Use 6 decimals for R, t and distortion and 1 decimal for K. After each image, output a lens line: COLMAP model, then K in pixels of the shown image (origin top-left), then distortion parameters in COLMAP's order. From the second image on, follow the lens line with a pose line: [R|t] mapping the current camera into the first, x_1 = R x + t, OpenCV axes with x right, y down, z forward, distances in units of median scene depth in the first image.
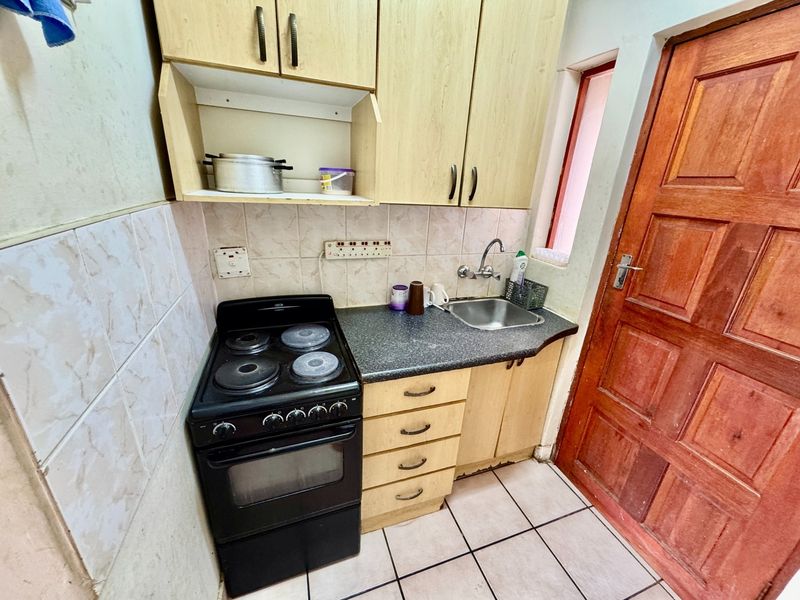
lens RADIAL K [[318.6, 0, 400.2], [0, 318.6, 299.4], [0, 0, 1]] dist [-0.002776, 0.000175]
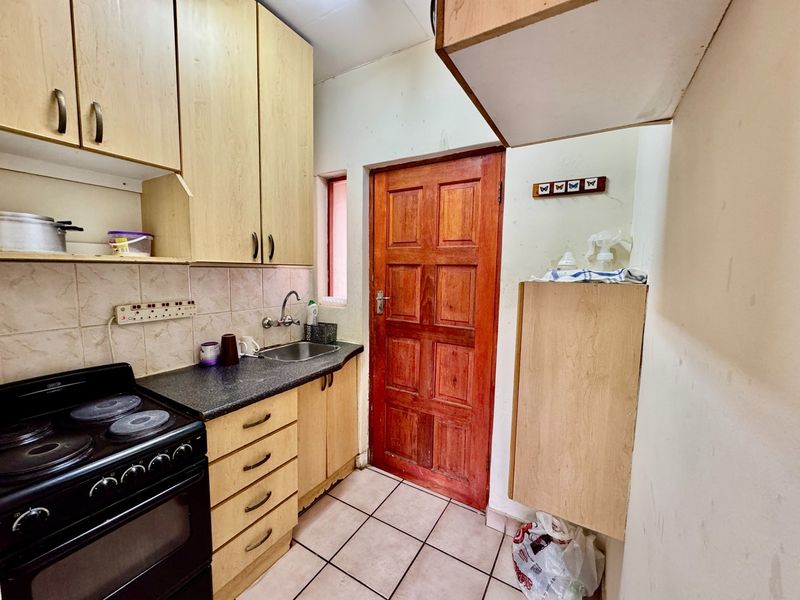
lens RADIAL K [[318.6, 0, 400.2], [0, 318.6, 299.4], [0, 0, 1]] dist [-0.002776, 0.000175]
pose [[0.769455, -0.100850, 0.630689, -0.194976], [0.243218, 0.959323, -0.143331, 0.149088], [-0.590580, 0.263682, 0.762684, -0.231889]]
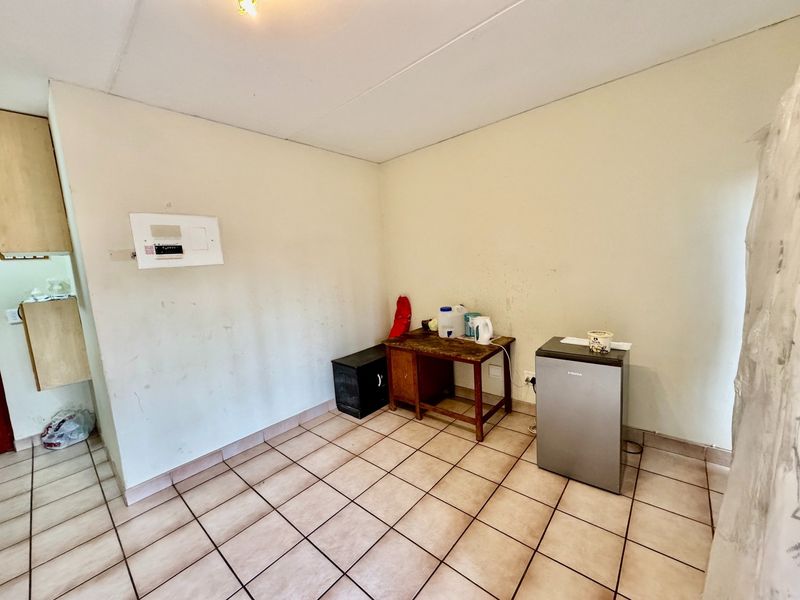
lens RADIAL K [[318.6, 0, 400.2], [0, 318.6, 299.4], [0, 0, 1]] dist [-0.002776, 0.000175]
pose [[-0.494190, -0.124375, 0.860411, -2.380678], [0.337360, 0.884718, 0.321656, 0.207004], [-0.801227, 0.449227, -0.395259, -0.963432]]
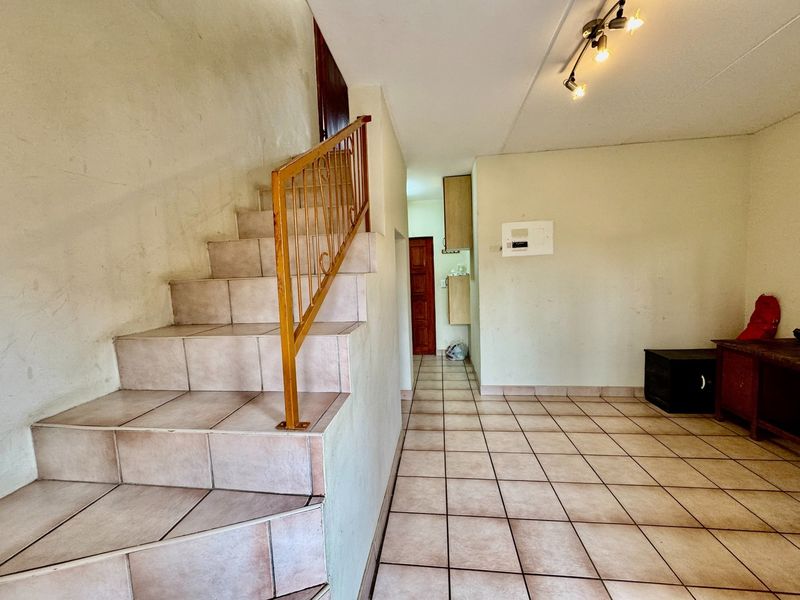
lens RADIAL K [[318.6, 0, 400.2], [0, 318.6, 299.4], [0, 0, 1]] dist [-0.002776, 0.000175]
pose [[0.445592, -0.138313, 0.884487, -3.131409], [0.367381, 0.929220, -0.039774, 0.265967], [-0.816381, 0.342667, 0.464867, -1.029051]]
